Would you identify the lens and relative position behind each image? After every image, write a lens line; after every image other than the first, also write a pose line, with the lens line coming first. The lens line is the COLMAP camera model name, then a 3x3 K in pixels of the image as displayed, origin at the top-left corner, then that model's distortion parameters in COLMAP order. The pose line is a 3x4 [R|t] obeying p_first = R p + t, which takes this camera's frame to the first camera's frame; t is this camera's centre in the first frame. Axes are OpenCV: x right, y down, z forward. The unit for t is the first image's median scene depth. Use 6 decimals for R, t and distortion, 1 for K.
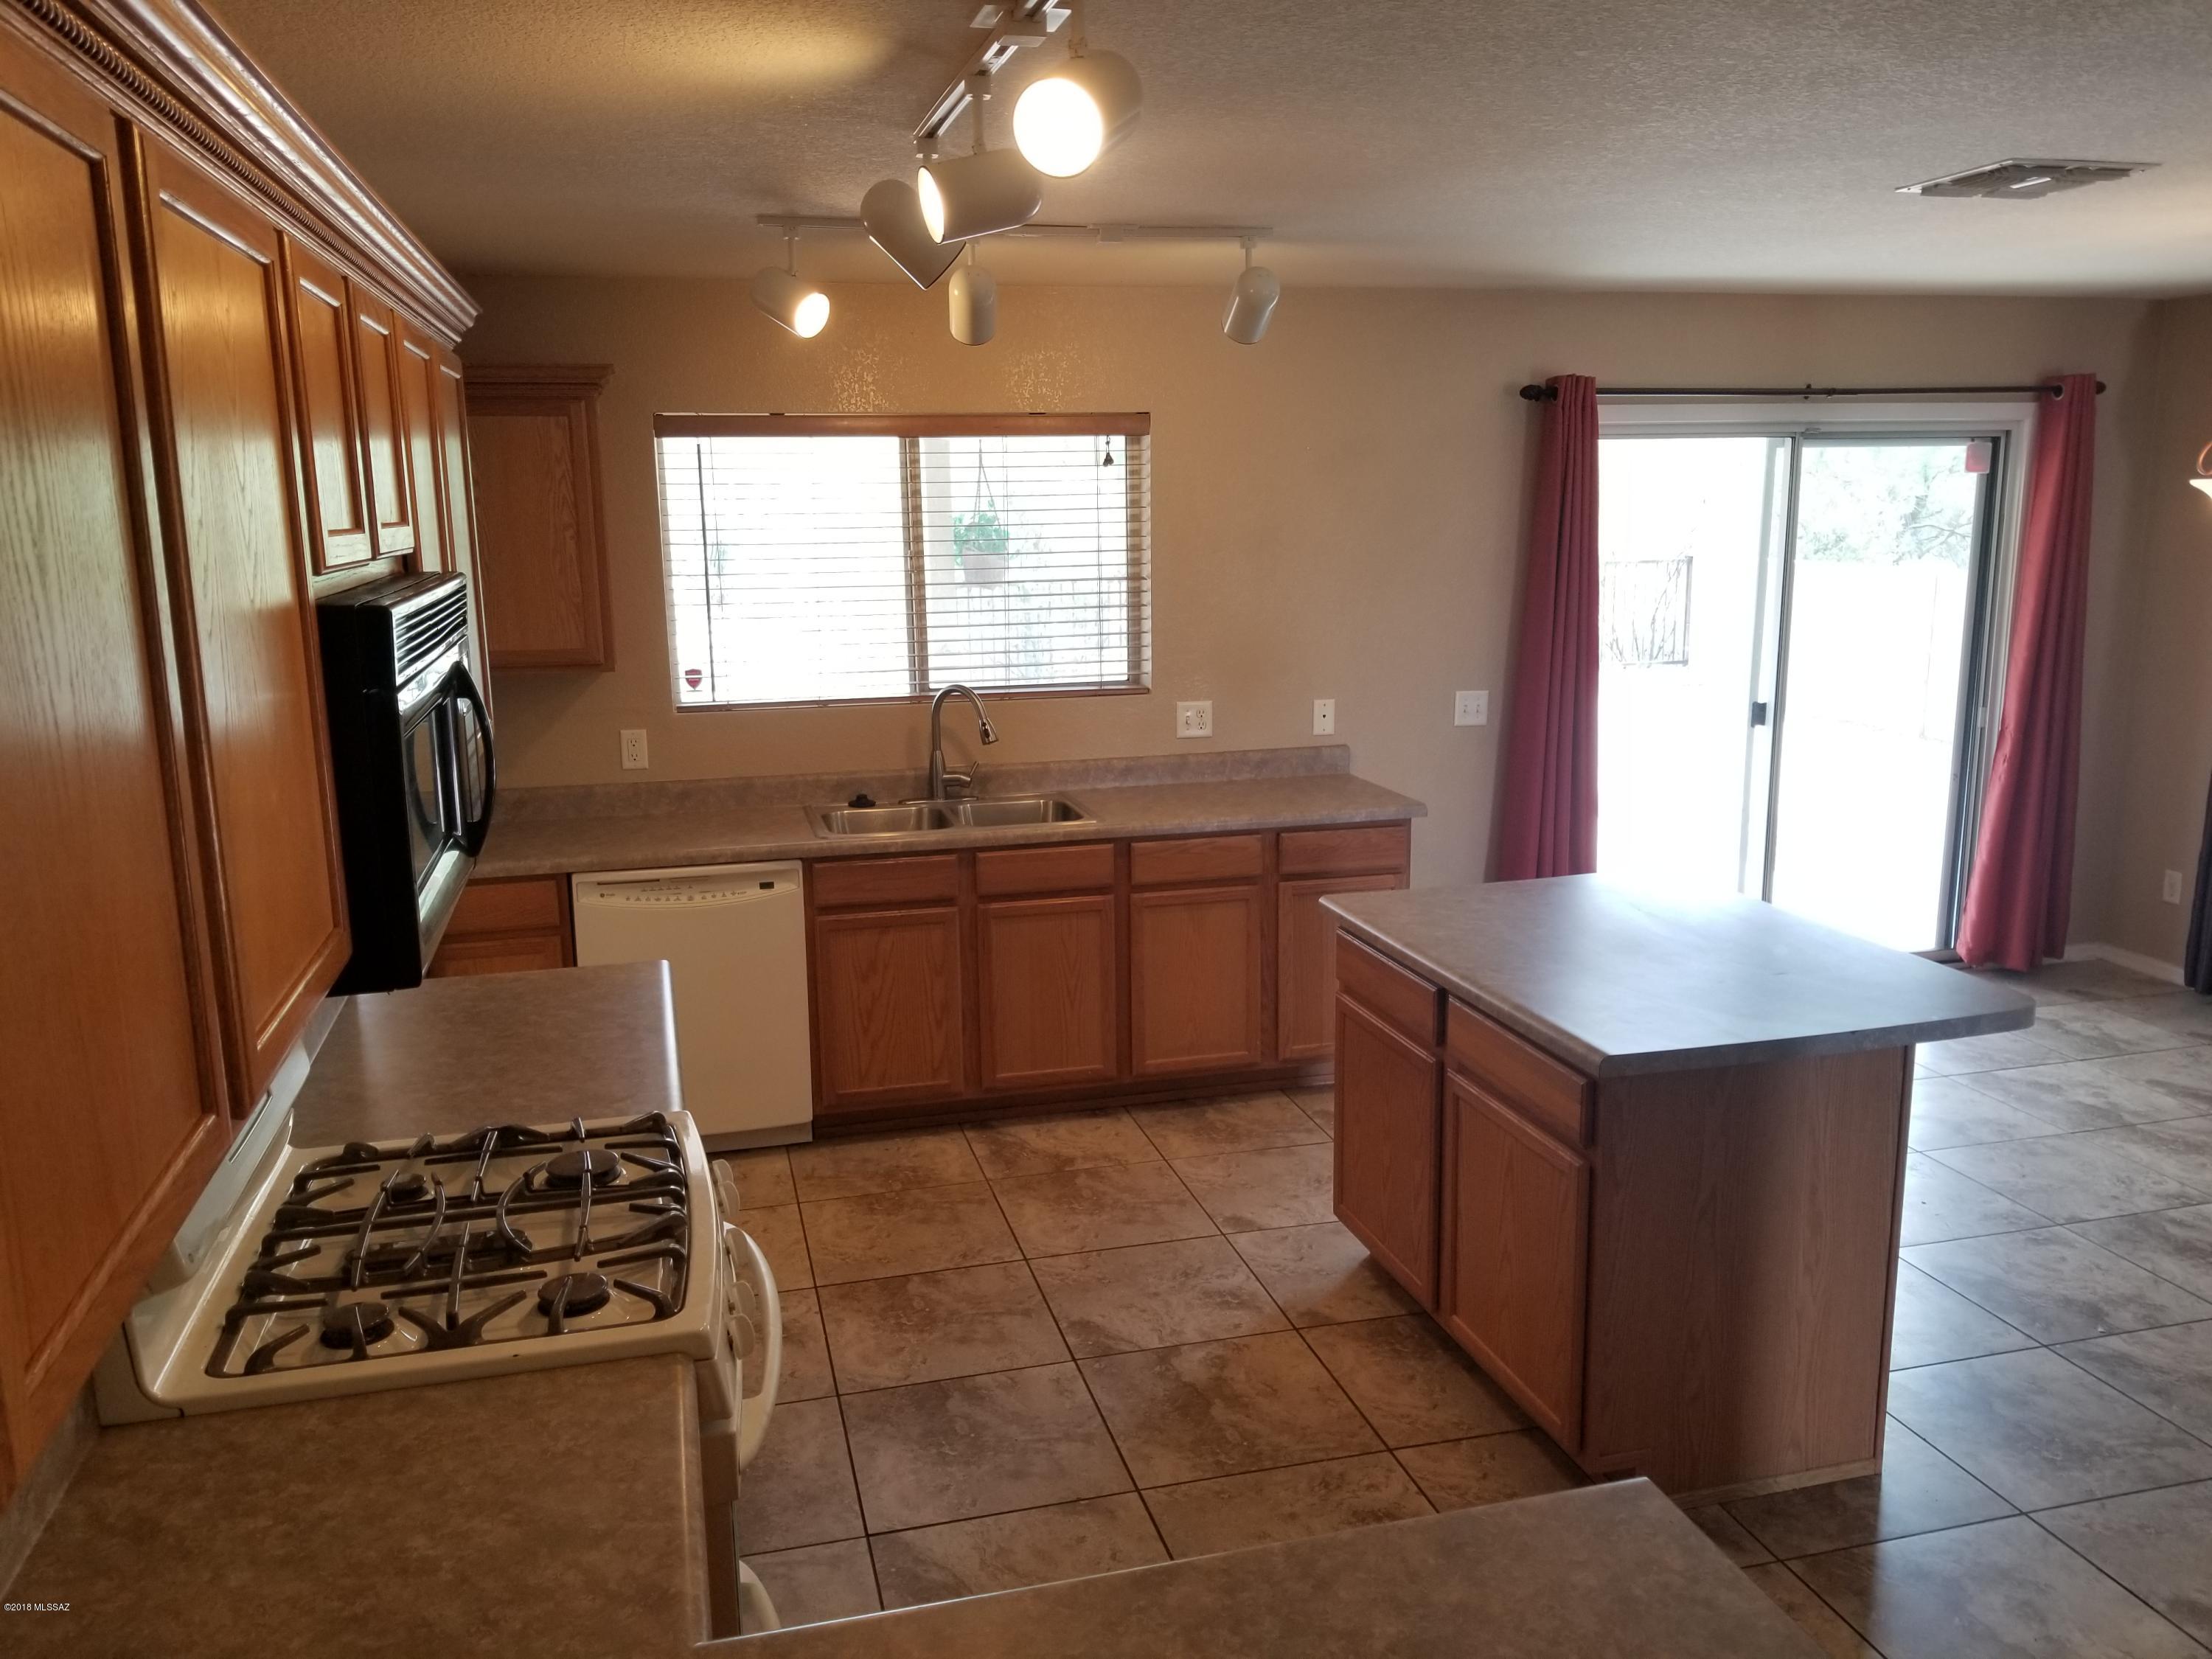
lens RADIAL K [[1761.4, 0, 1102.8], [0, 1761.4, 844.0], [0, 0, 1]] dist [0.061612, -0.114267]
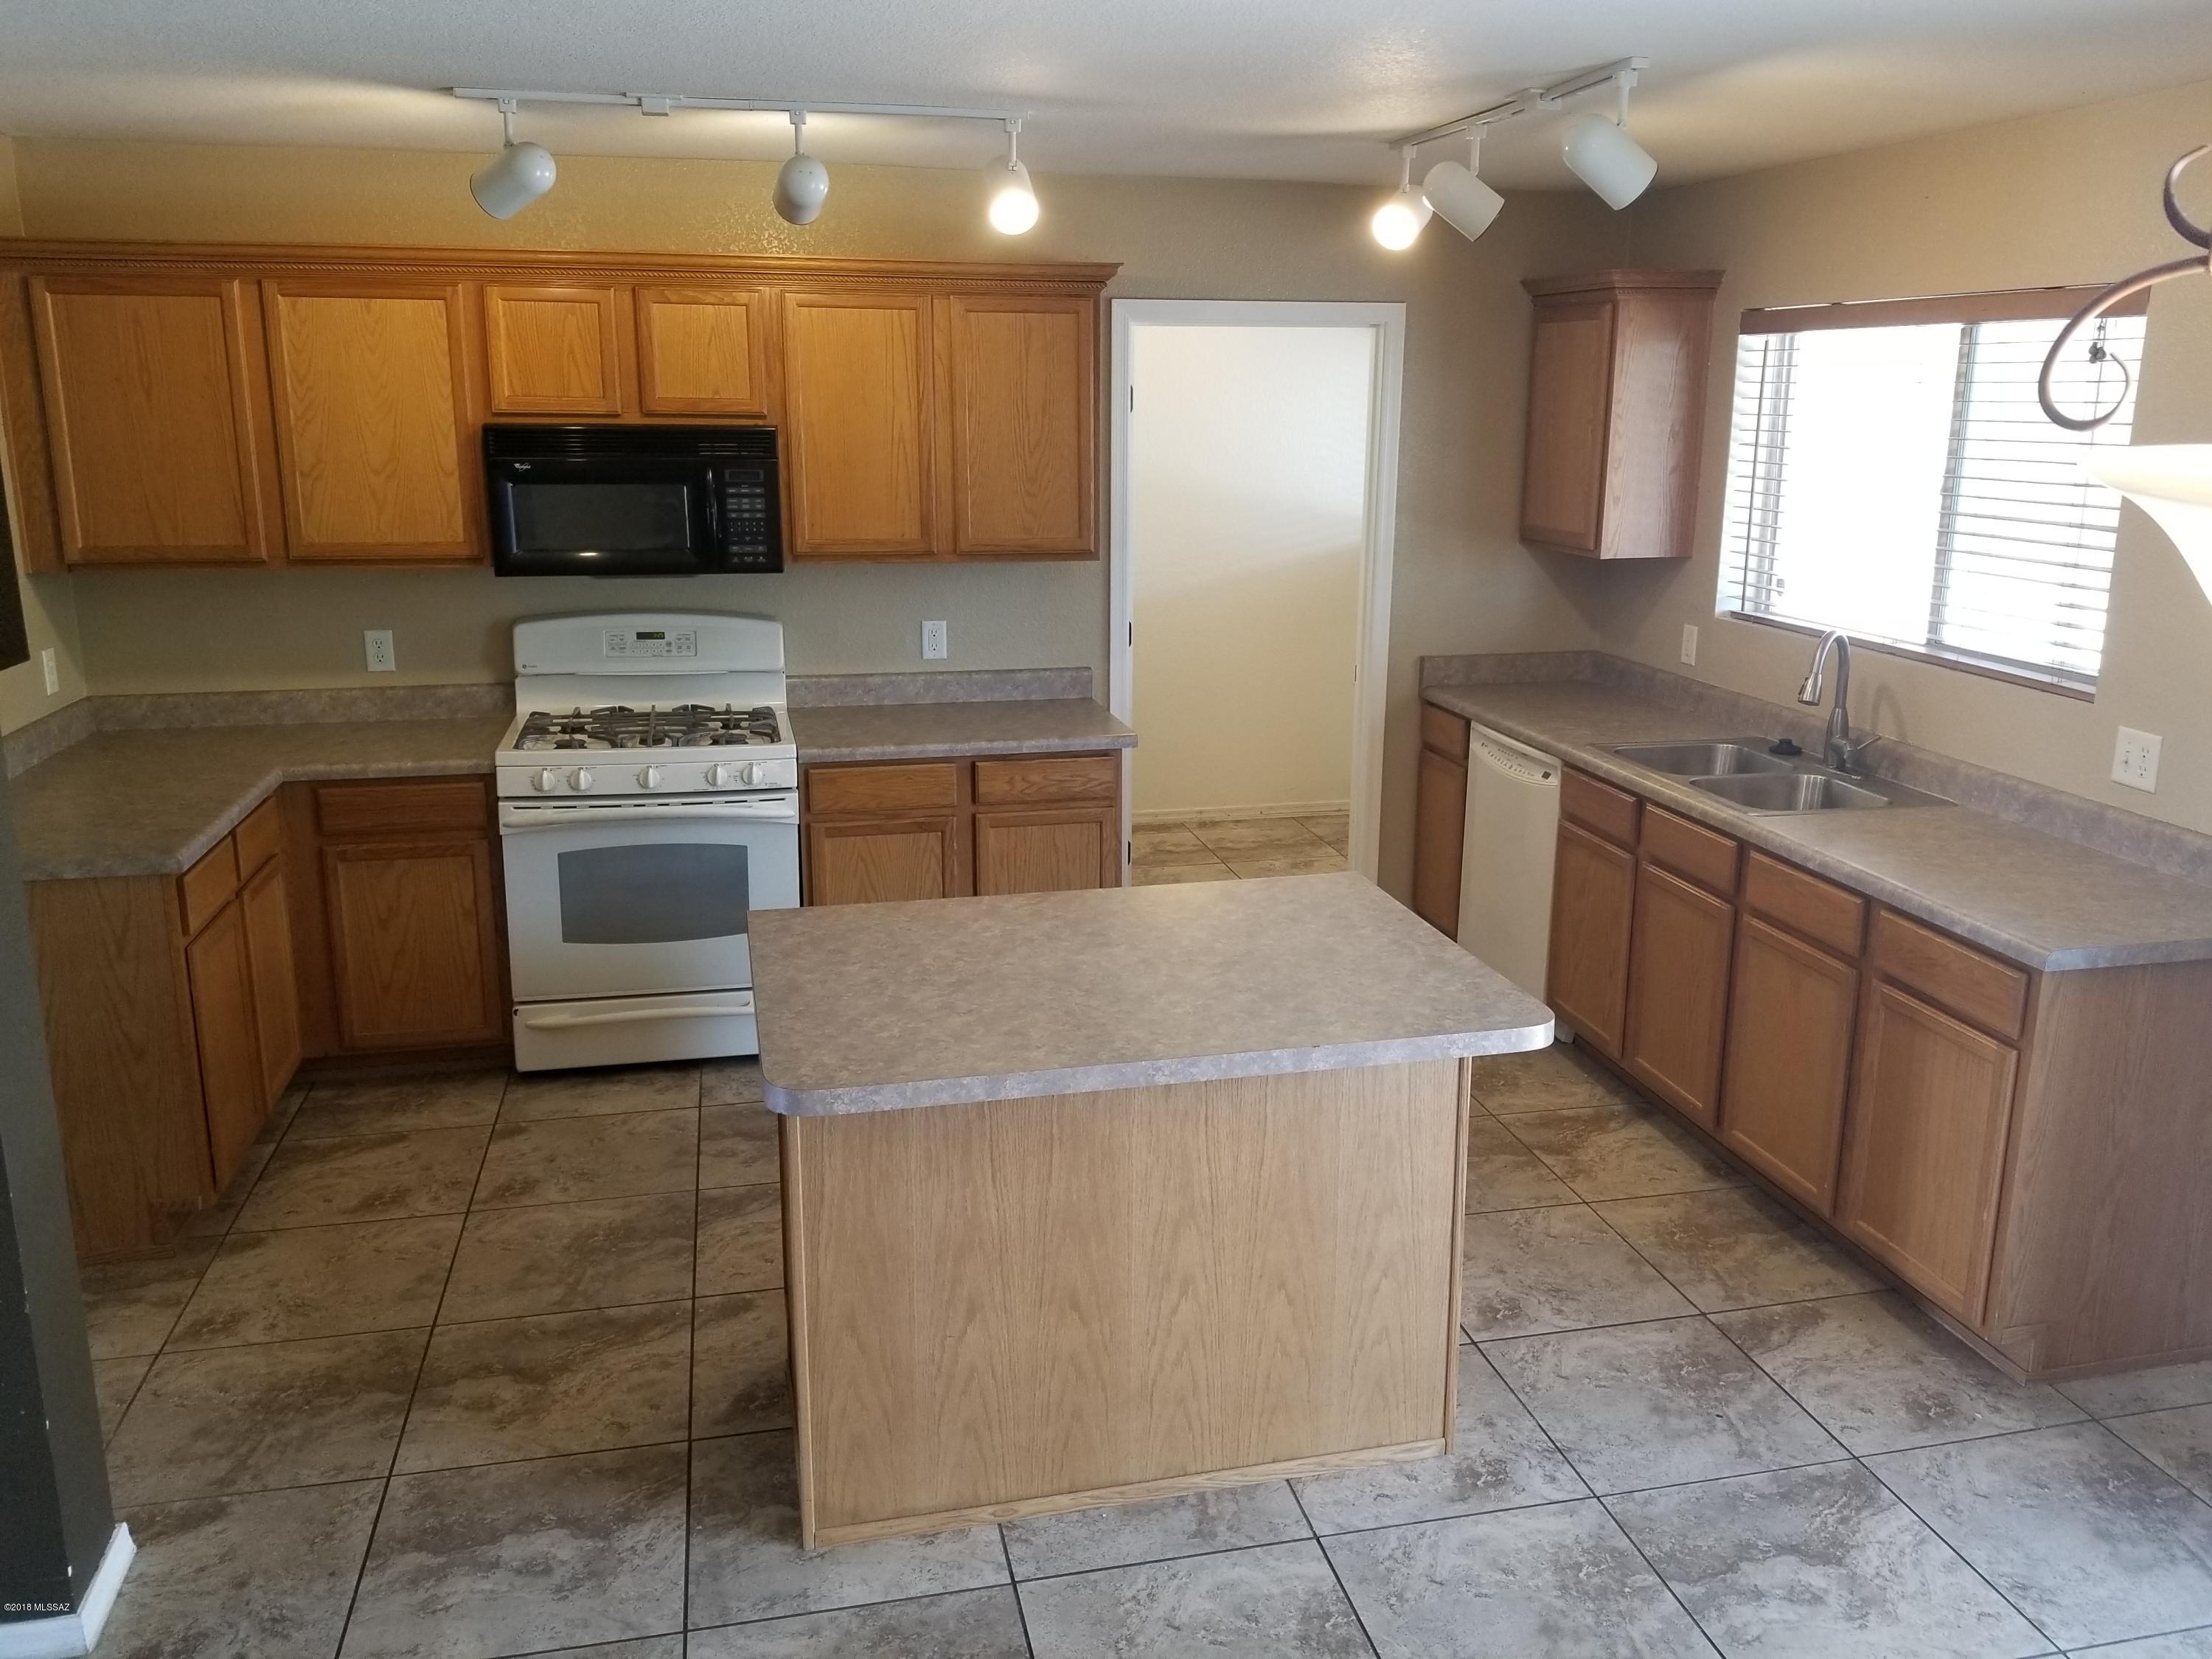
lens RADIAL K [[1761.4, 0, 1102.6], [0, 1761.4, 812.6], [0, 0, 1]] dist [0.061612, -0.114267]
pose [[-0.069471, 0.247163, -0.966480, 0.771317], [-0.193452, 0.947092, 0.256110, -0.158118], [0.978647, 0.204759, -0.017982, 0.709062]]
